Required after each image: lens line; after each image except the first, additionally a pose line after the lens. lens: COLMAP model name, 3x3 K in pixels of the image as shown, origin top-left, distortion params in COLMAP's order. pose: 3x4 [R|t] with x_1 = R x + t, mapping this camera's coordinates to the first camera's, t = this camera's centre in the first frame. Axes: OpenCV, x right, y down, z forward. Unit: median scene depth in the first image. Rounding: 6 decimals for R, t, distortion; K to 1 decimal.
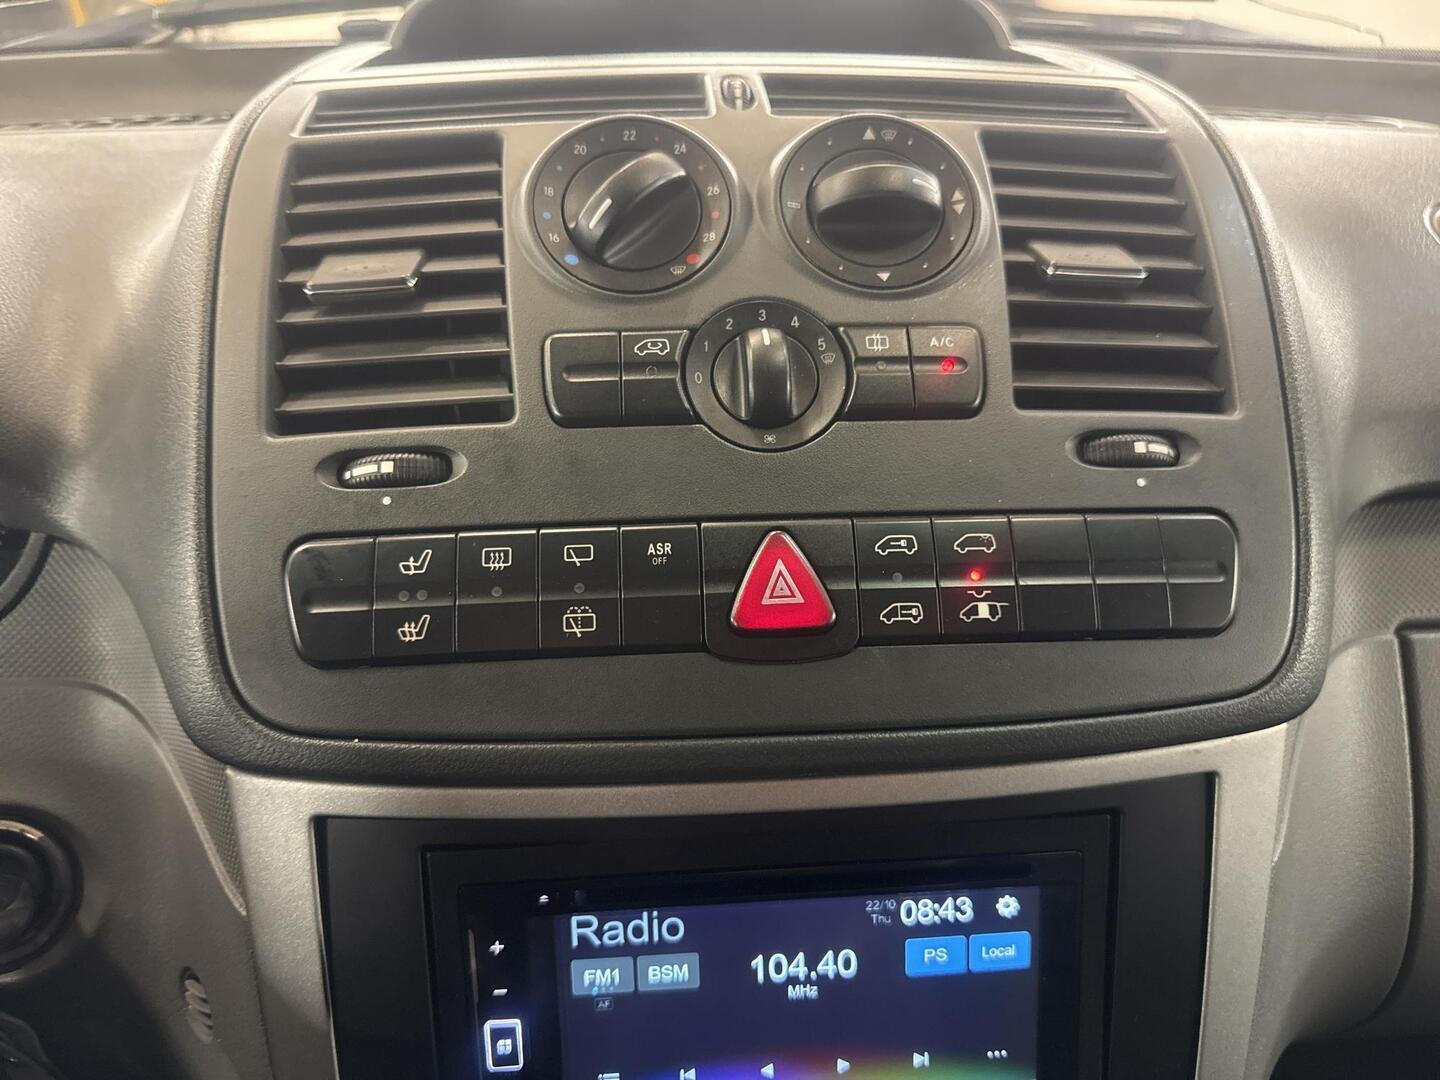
lens RADIAL K [[1001.3, 0, 715.1], [0, 1001.3, 592.9], [0, 0, 1]] dist [0.083542, -0.131366]
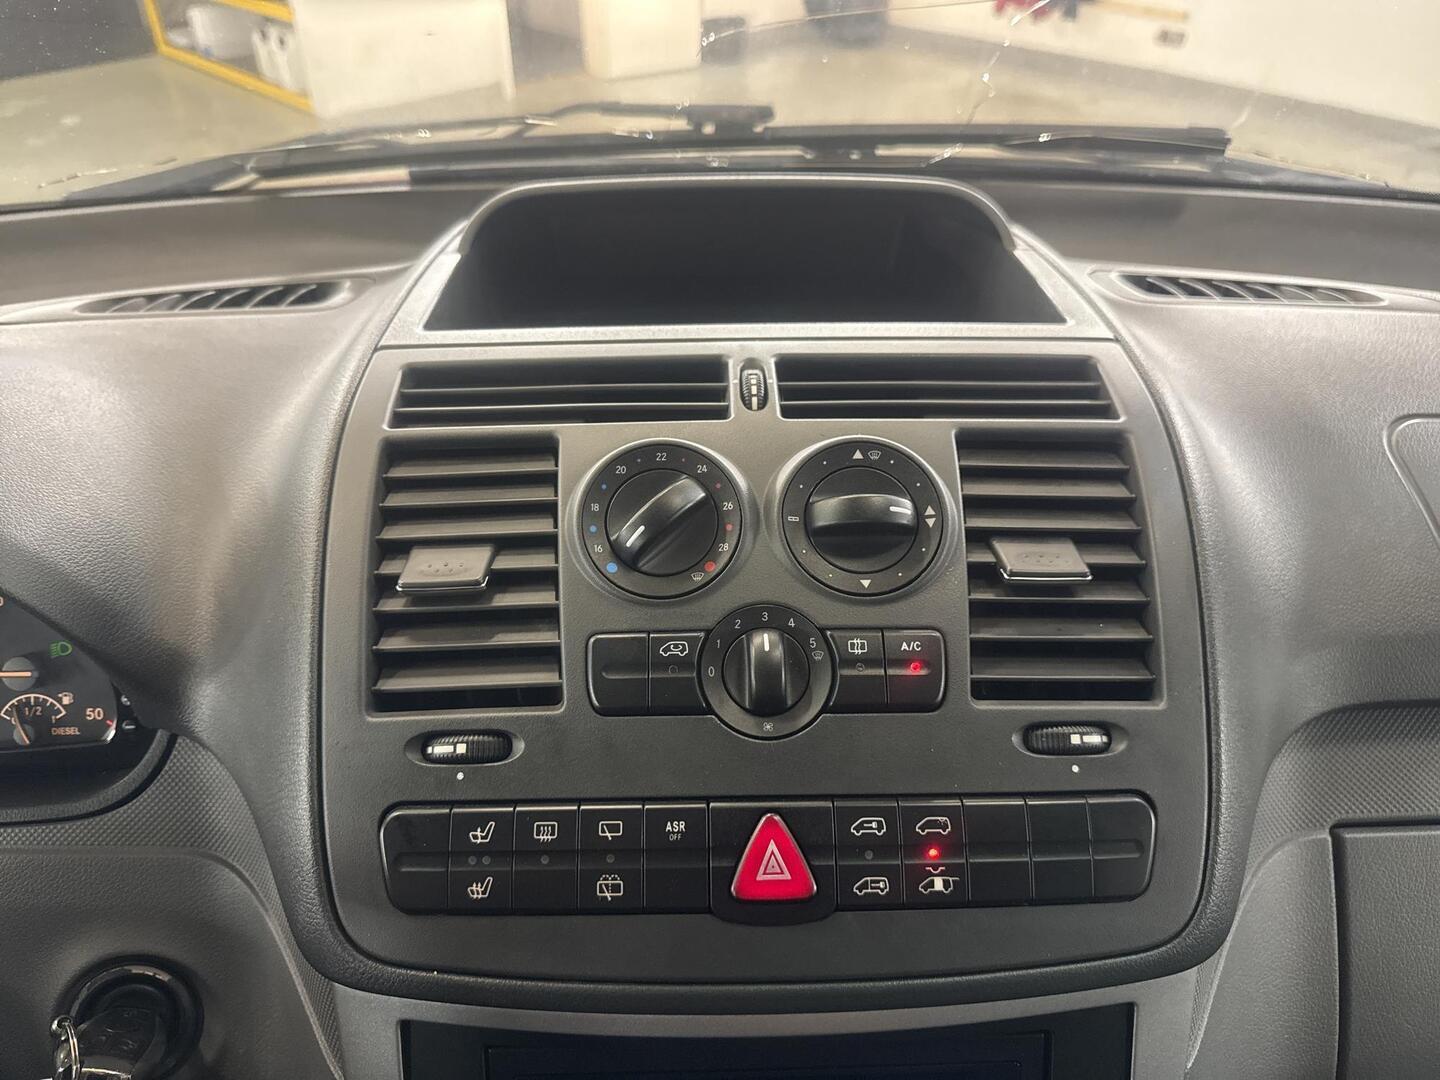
lens RADIAL K [[1015.1, 0, 714.4], [0, 1015.1, 537.1], [0, 0, 1]] dist [0.076371, -0.139427]
pose [[0.998624, 0.017753, -0.049338, 0.045591], [-0.017926, 0.999835, -0.003061, -0.375360], [0.049275, 0.003941, 0.998777, -0.244979]]
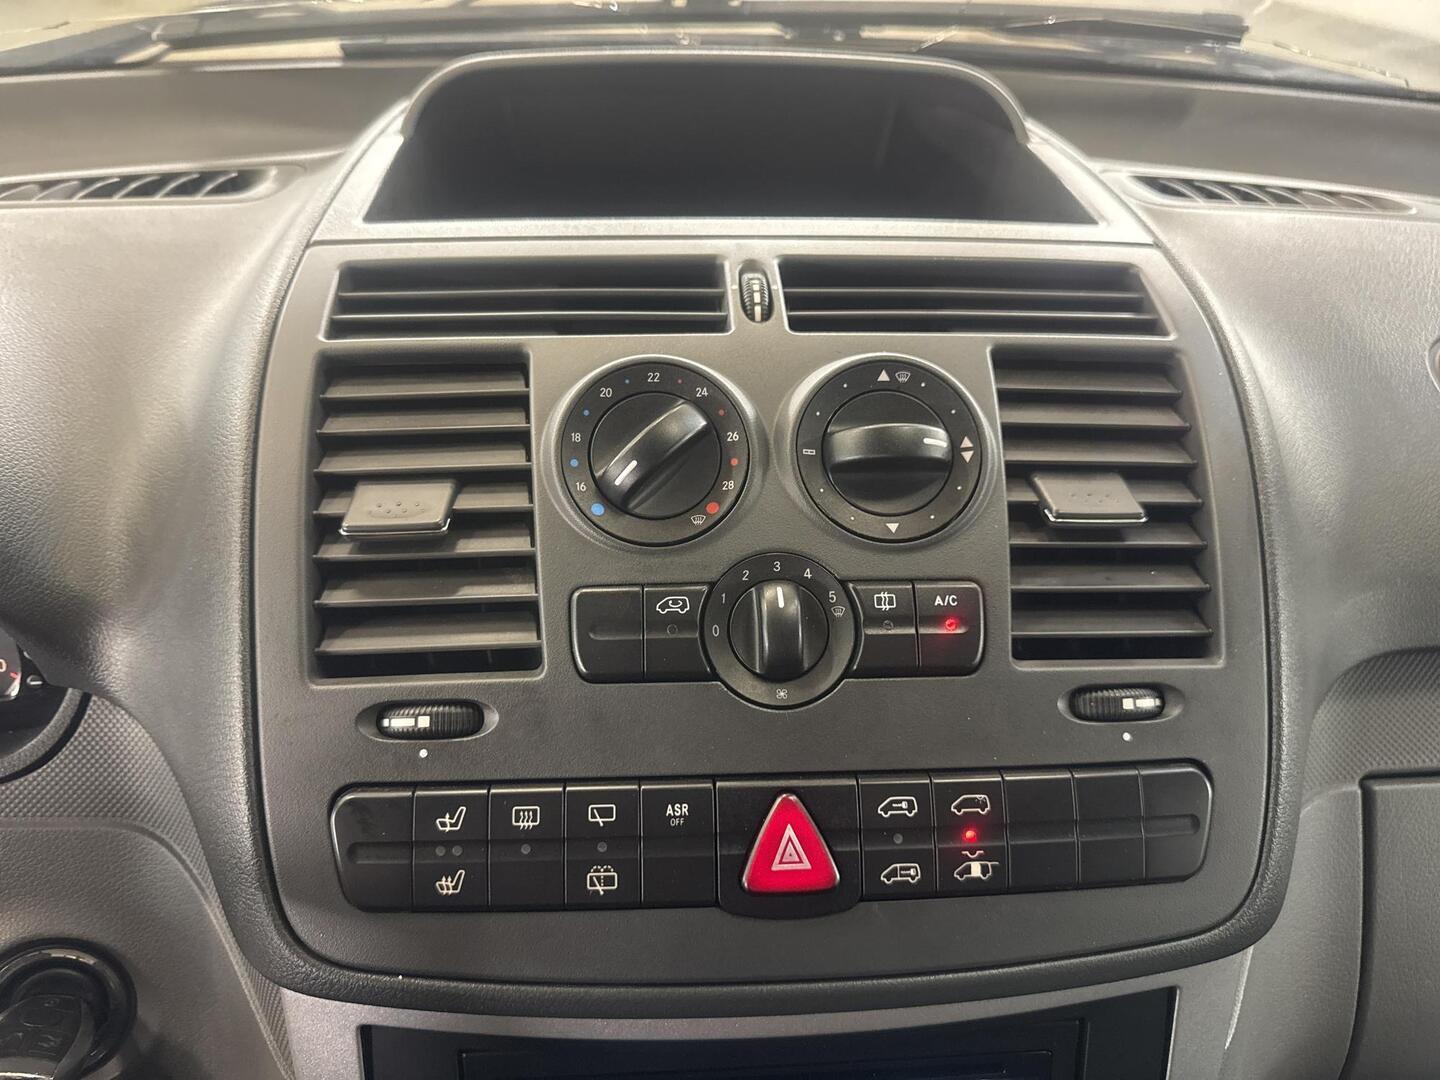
lens RADIAL K [[1005.4, 0, 706.4], [0, 1005.4, 536.2], [0, 0, 1]] dist [0.047008, -0.082665]
pose [[0.999777, 0.021025, 0.001725, -0.030369], [-0.021096, 0.996297, 0.083351, -0.401581], [0.000034, -0.083369, 0.996519, -0.048766]]
